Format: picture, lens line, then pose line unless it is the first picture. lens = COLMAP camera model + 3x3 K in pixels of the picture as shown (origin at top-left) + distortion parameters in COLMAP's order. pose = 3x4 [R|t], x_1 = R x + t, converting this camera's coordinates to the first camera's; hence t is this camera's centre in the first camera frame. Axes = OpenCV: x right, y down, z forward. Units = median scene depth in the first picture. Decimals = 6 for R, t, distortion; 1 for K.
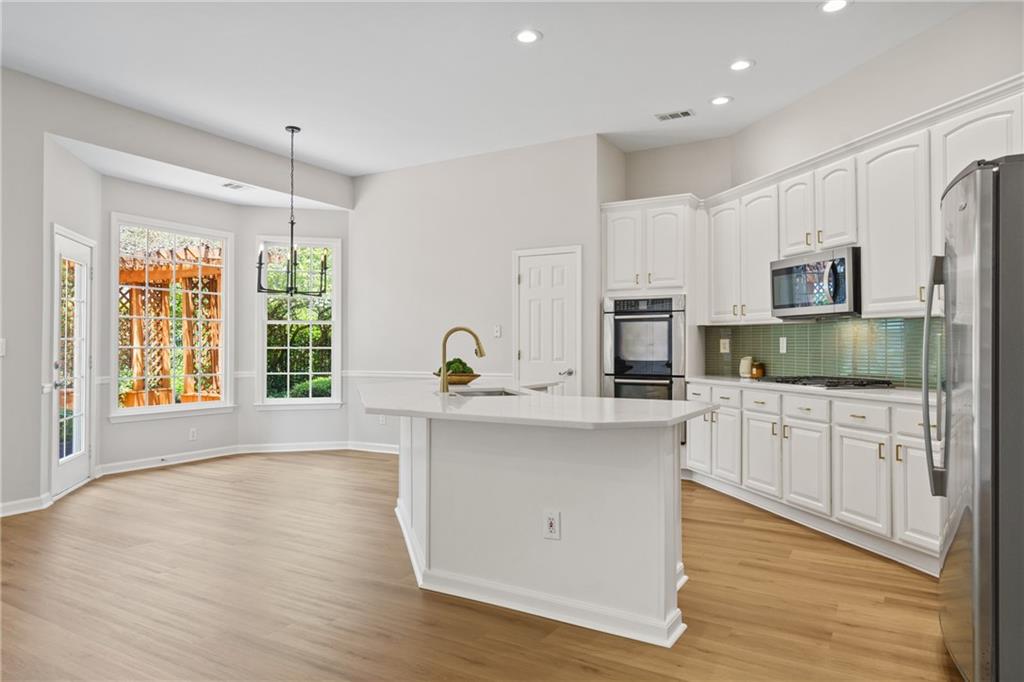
lens RADIAL K [[656.4, 0, 512.0], [0, 656.4, 341.0], [0, 0, 1]] dist [-0.000200, 0.000643]
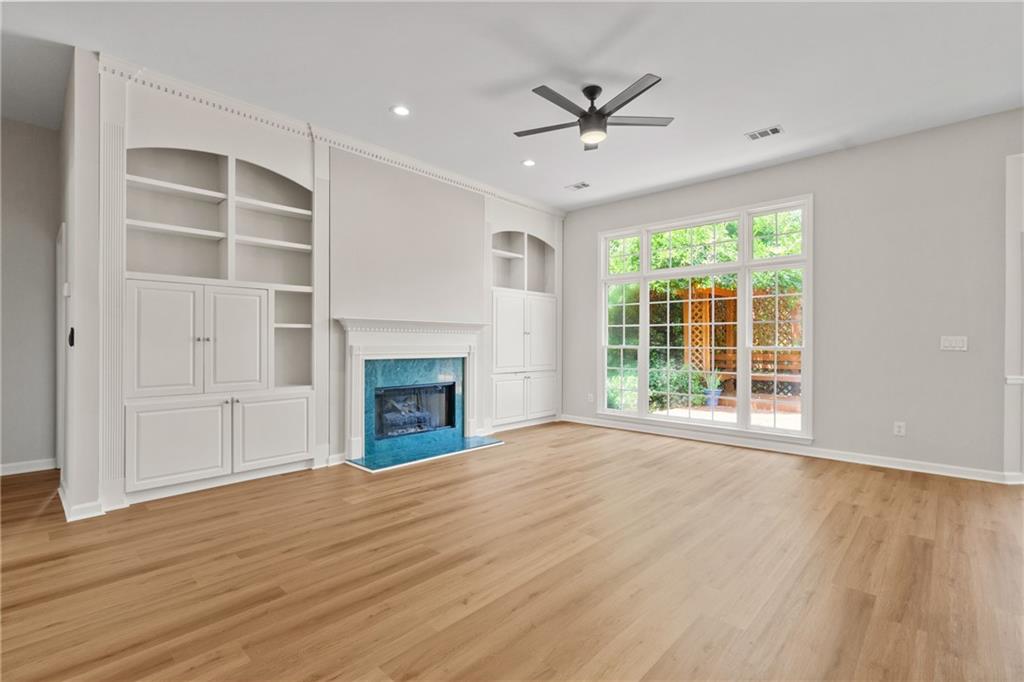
lens RADIAL K [[467.5, 0, 510.1], [0, 467.5, 343.1], [0, 0, 1]] dist [-0.002617, 0.000354]
pose [[-0.222166, 0.000834, -0.975008, 0.223262], [0.004956, 0.999988, -0.000274, 0.002795], [0.974996, -0.004893, -0.222168, 0.272846]]
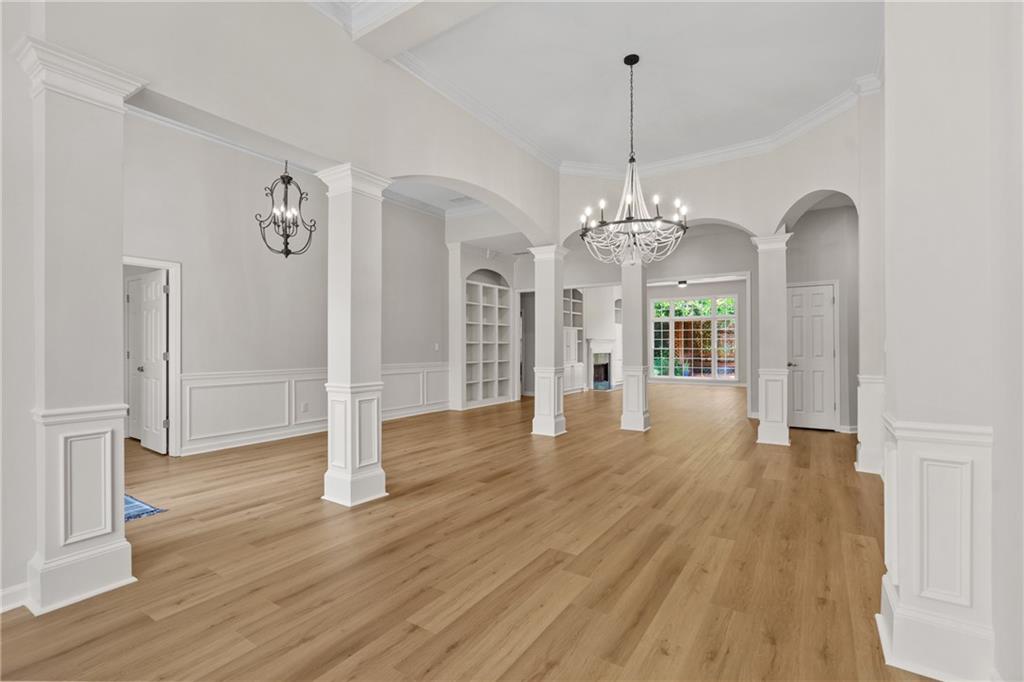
lens RADIAL K [[481.2, 0, 512.0], [0, 481.2, 341.0], [0, 0, 1]] dist [0.002043, 0.000214]
pose [[-0.033650, -0.014863, -0.999323, 1.746007], [0.012996, 0.999798, -0.015308, 0.001268], [0.999349, -0.013502, -0.033450, -0.440048]]
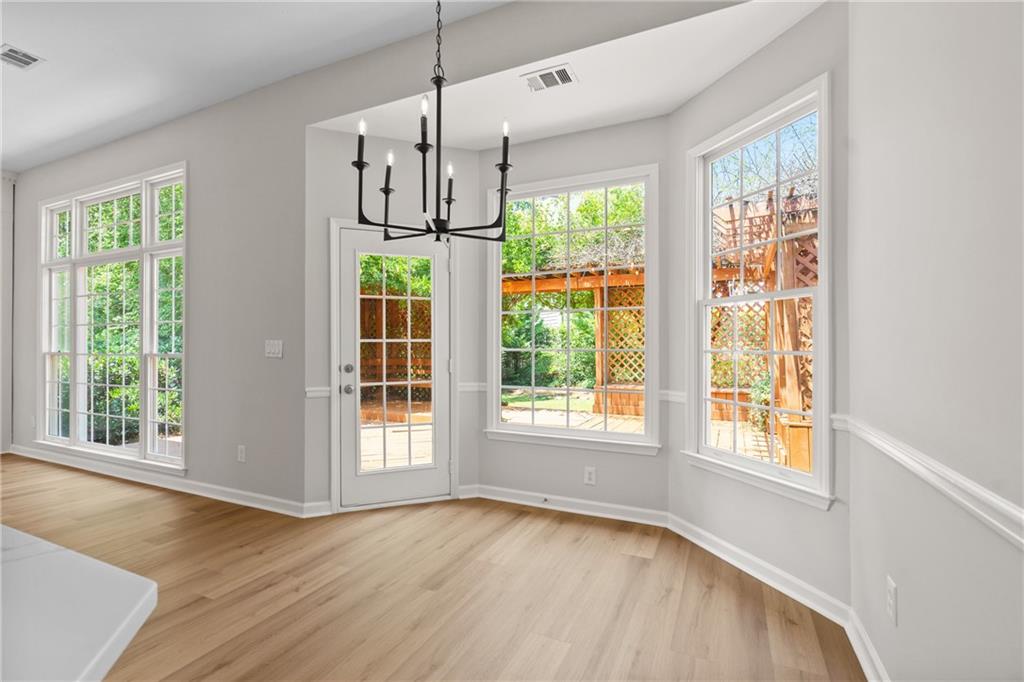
lens RADIAL K [[467.5, 0, 510.1], [0, 467.5, 343.1], [0, 0, 1]] dist [-0.002617, 0.000354]
pose [[0.093353, -0.006541, -0.995612, -0.003784], [0.006822, 0.999959, -0.005930, 0.005286], [0.995610, -0.006239, 0.093394, 1.005976]]
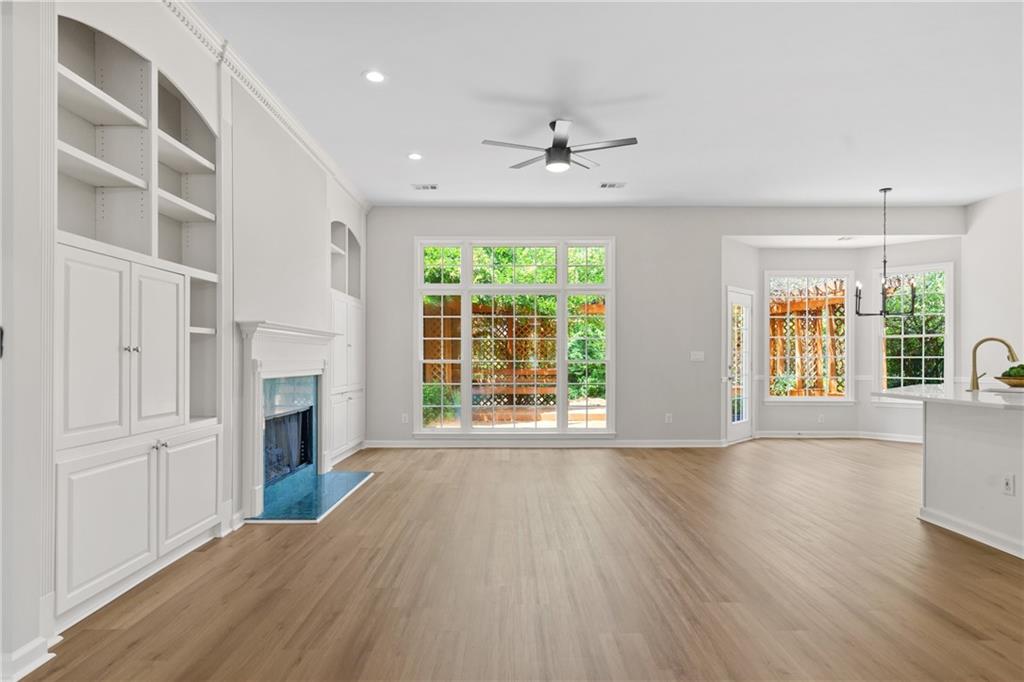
lens RADIAL K [[582.9, 0, 509.2], [0, 582.9, 356.2], [0, 0, 1]] dist [0.001470, 0.001328]
pose [[0.510726, -0.005807, -0.859724, 0.284965], [0.008776, 0.999960, -0.001541, 0.004884], [0.859699, -0.006757, 0.510756, -0.246363]]
